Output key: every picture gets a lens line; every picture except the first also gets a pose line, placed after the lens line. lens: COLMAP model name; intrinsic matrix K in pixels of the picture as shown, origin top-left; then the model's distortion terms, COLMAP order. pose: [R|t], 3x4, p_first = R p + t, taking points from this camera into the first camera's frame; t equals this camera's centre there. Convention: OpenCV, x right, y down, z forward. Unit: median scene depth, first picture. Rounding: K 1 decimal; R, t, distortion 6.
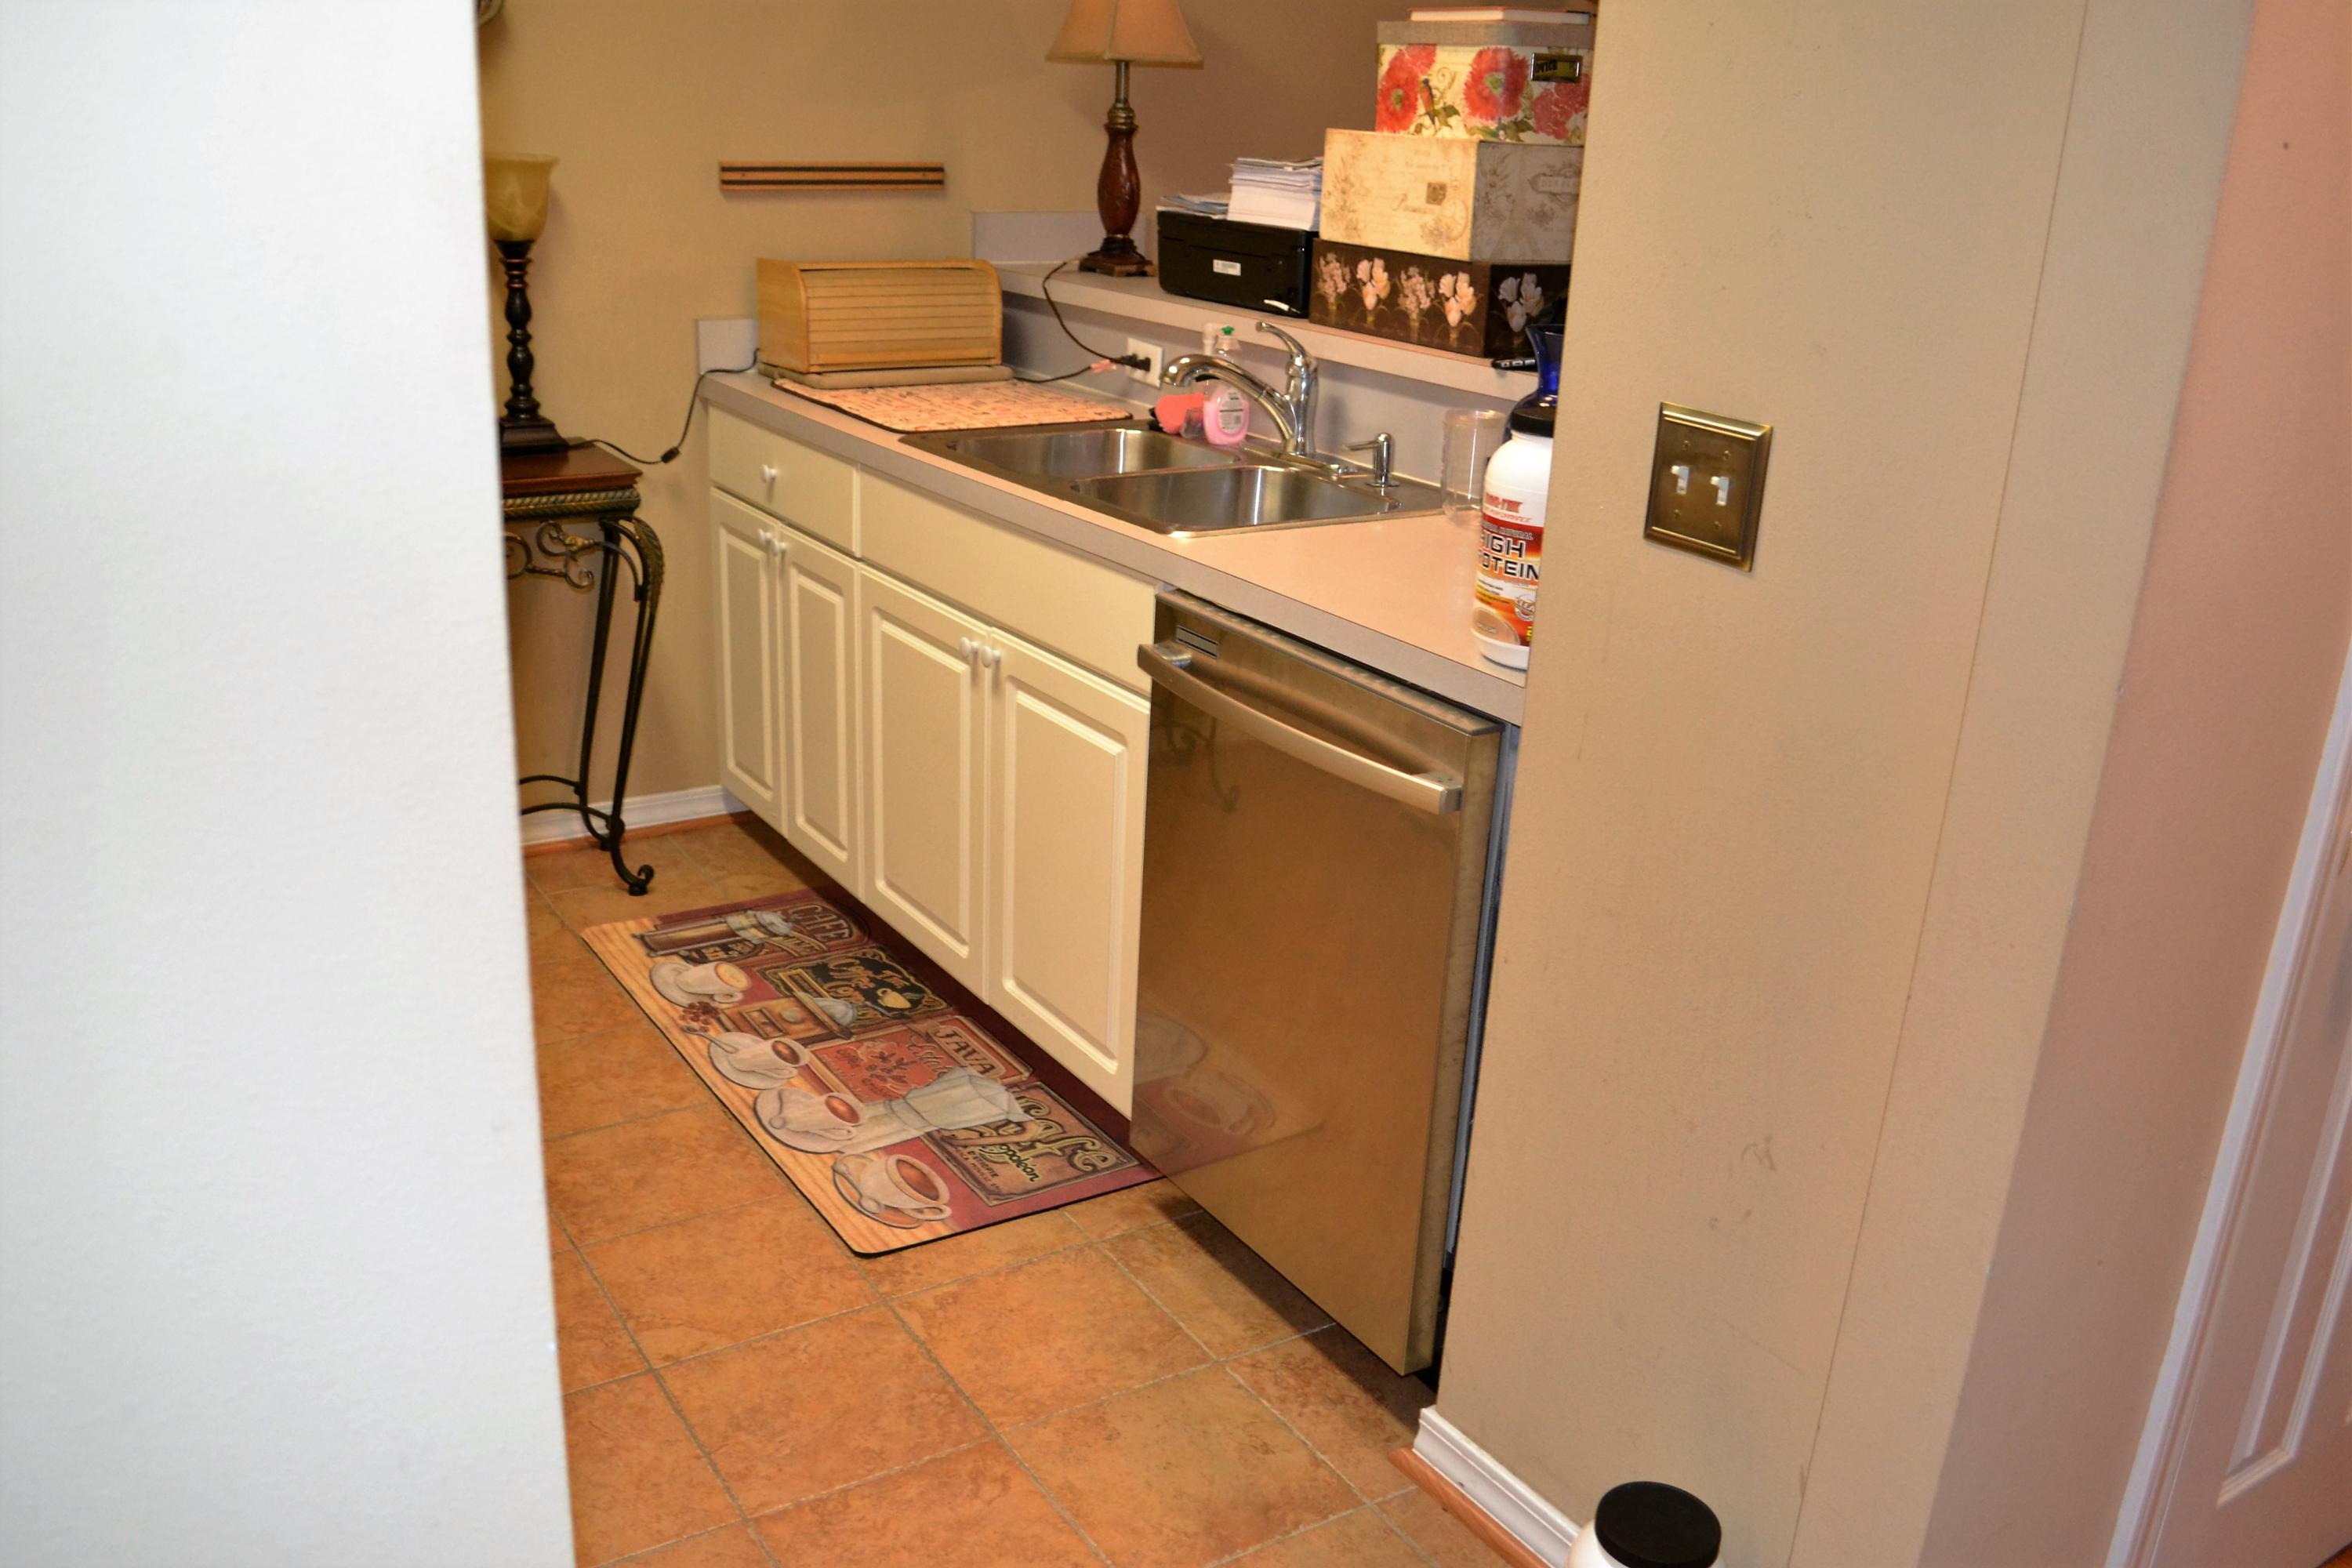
lens RADIAL K [[2025.6, 0, 1193.8], [0, 2025.6, 787.9], [0, 0, 1]] dist [-0.068283, 0.009257]
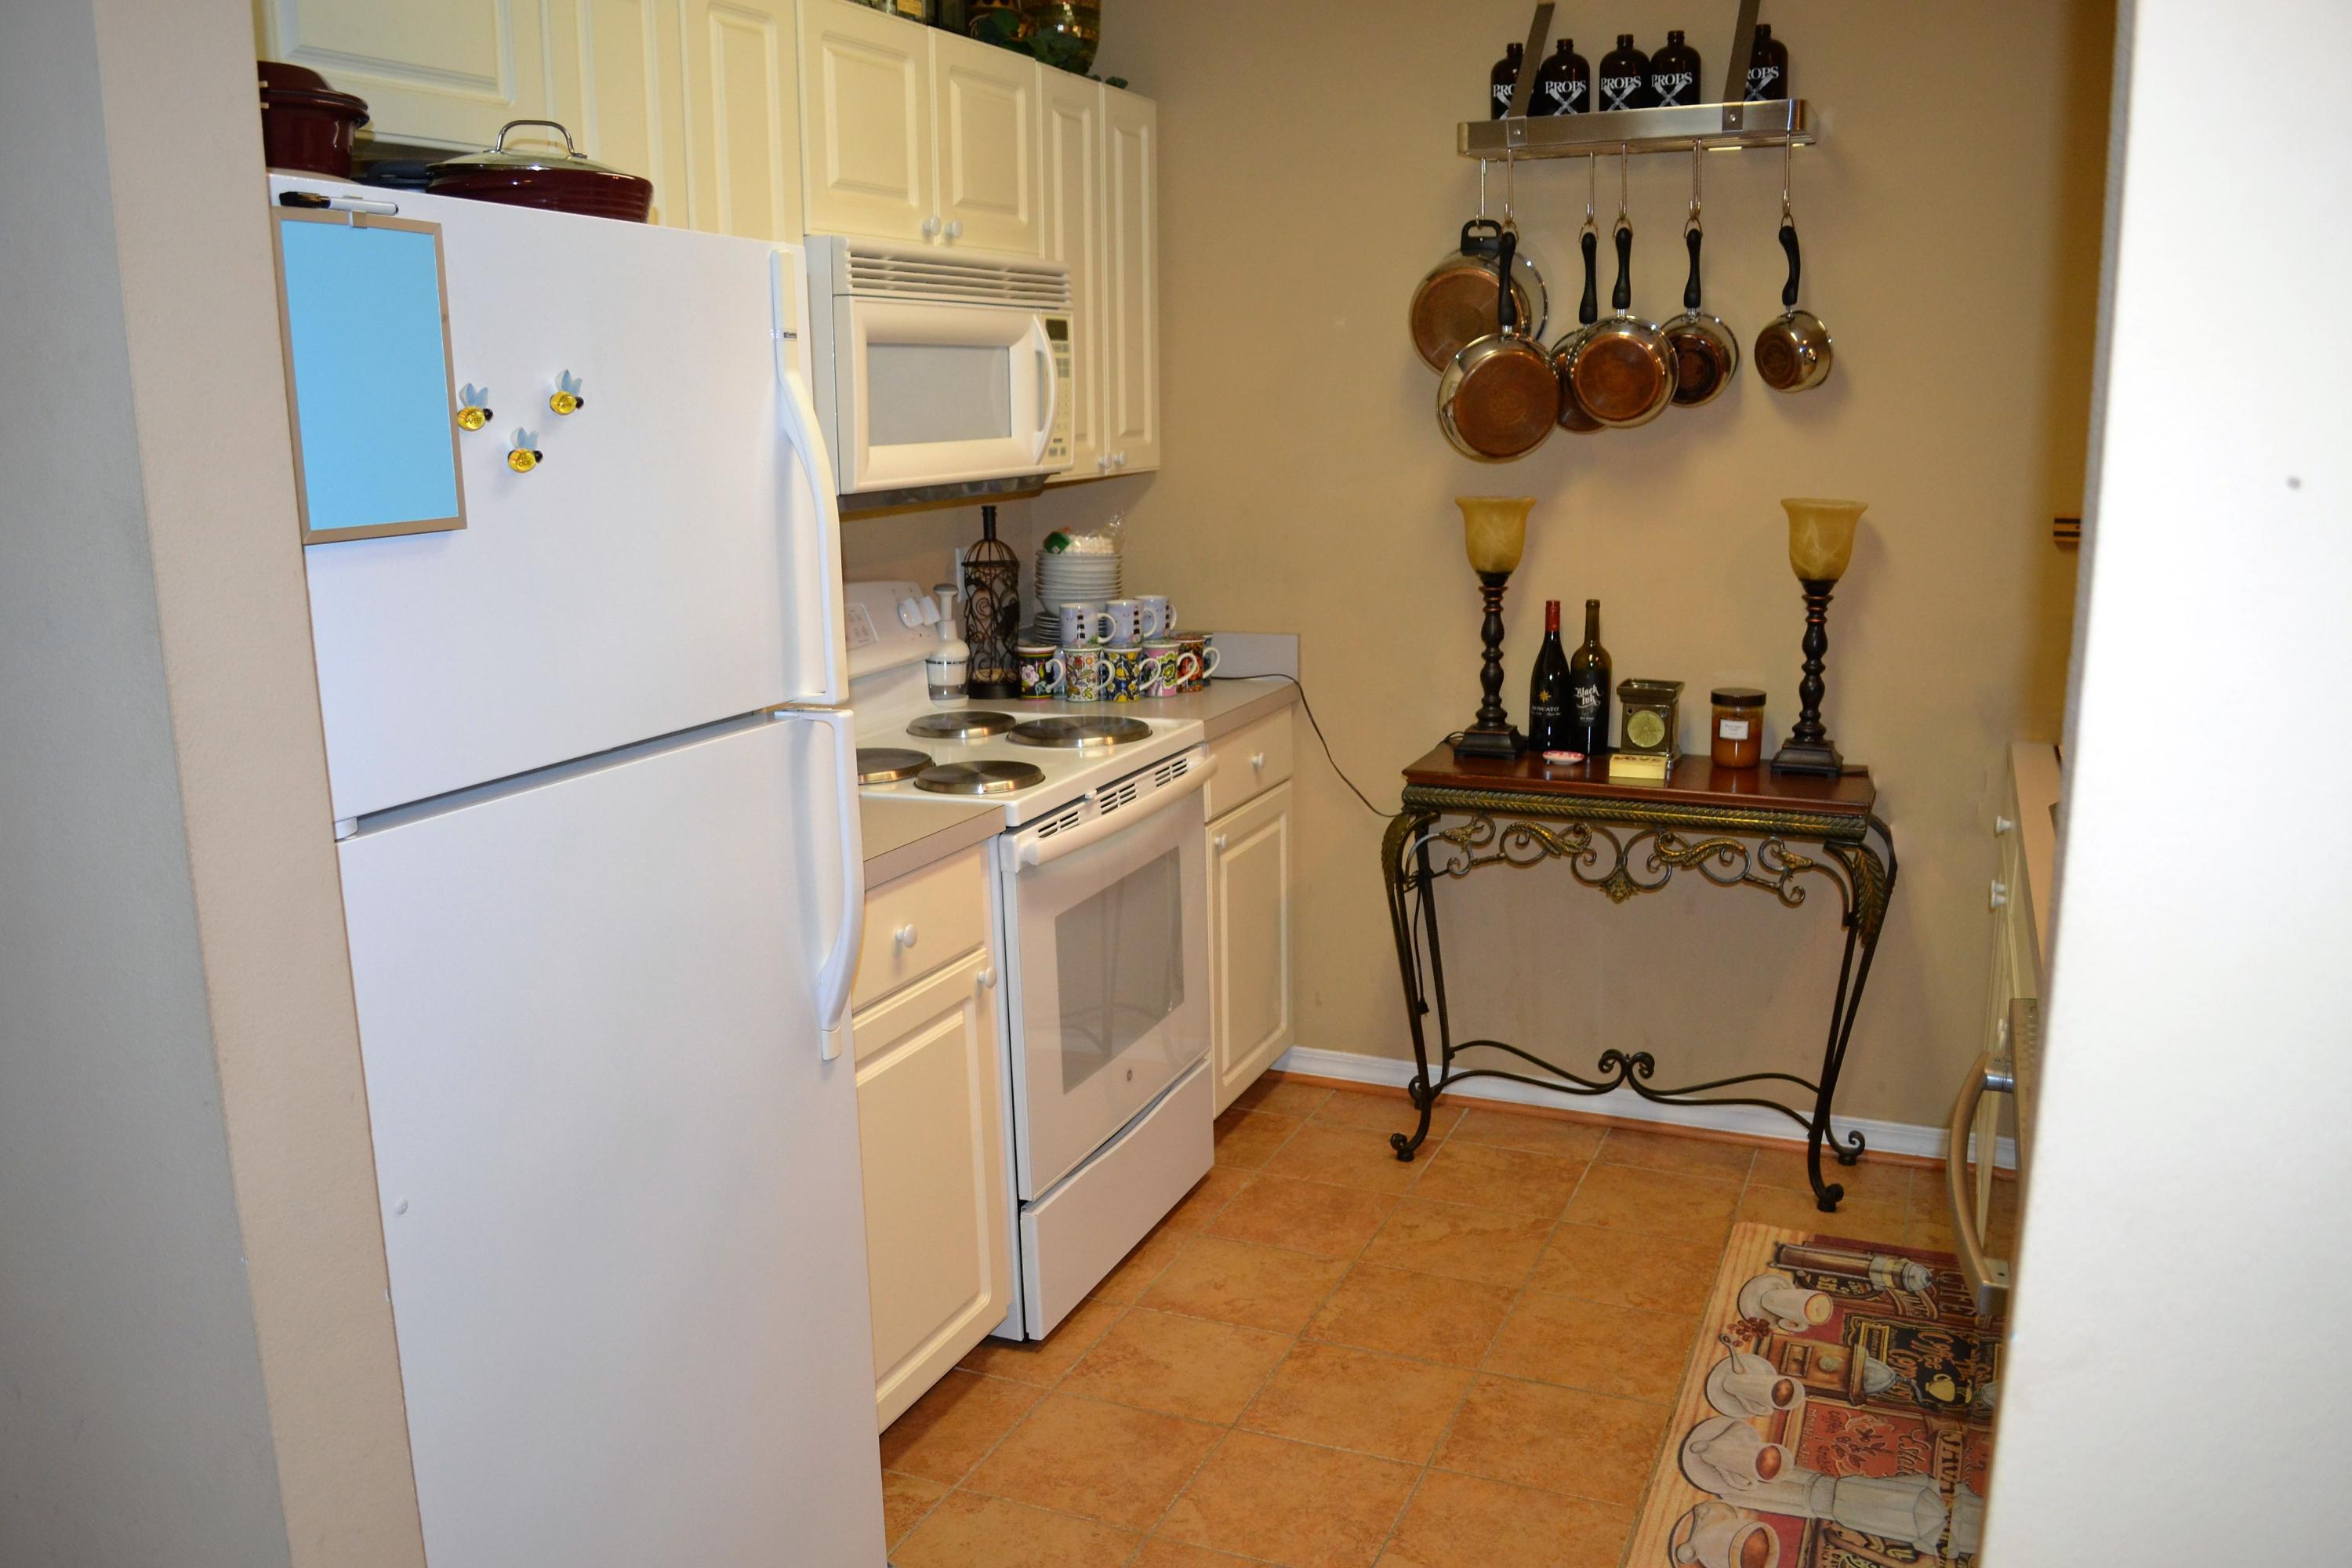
lens RADIAL K [[1893.1, 0, 1187.8], [0, 1893.1, 788.2], [0, 0, 1]] dist [-0.075778, 0.009188]
pose [[0.579085, 0.124673, -0.805678, 0.312164], [-0.247903, 0.968371, -0.028333, -0.053982], [0.776662, 0.216137, 0.591676, 0.168973]]
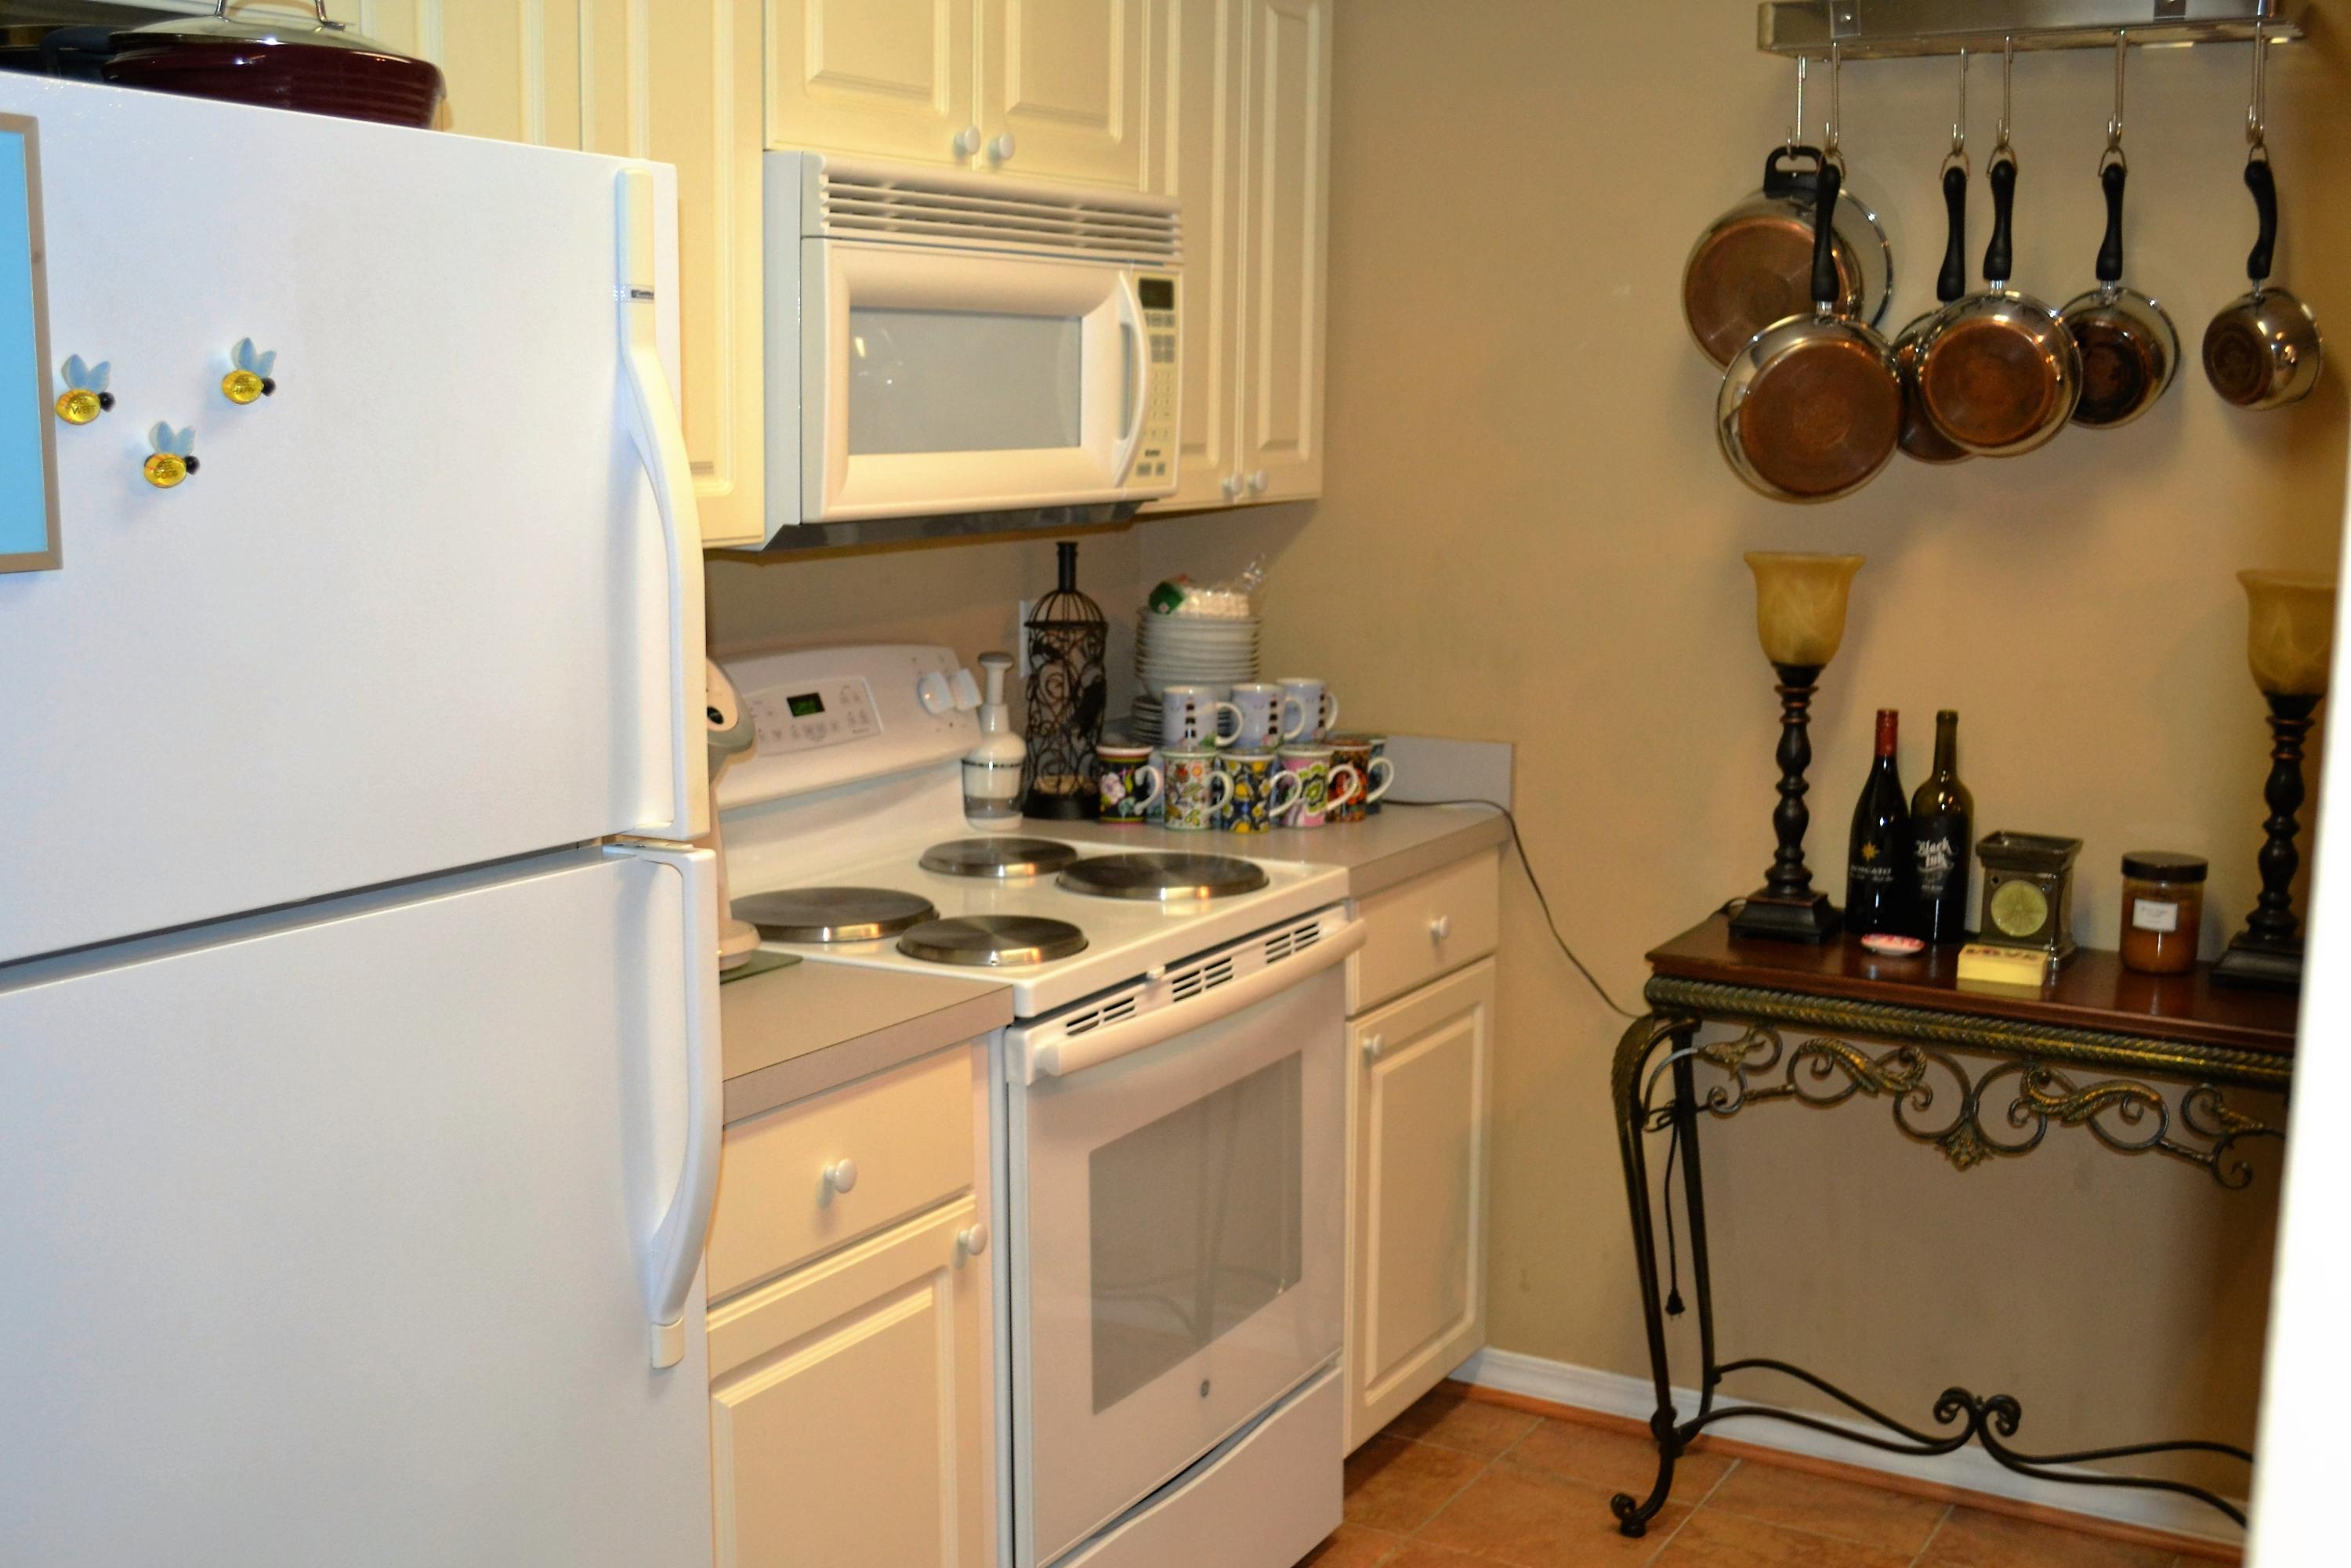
lens RADIAL K [[2634.5, 0, 1180.1], [0, 2634.5, 786.4], [0, 0, 1]] dist [-0.049661, 0.000000]
pose [[0.482543, 0.104418, -0.869626, 0.302979], [-0.295552, 0.954046, -0.049443, -0.073782], [0.824500, 0.280878, 0.491229, 0.215968]]
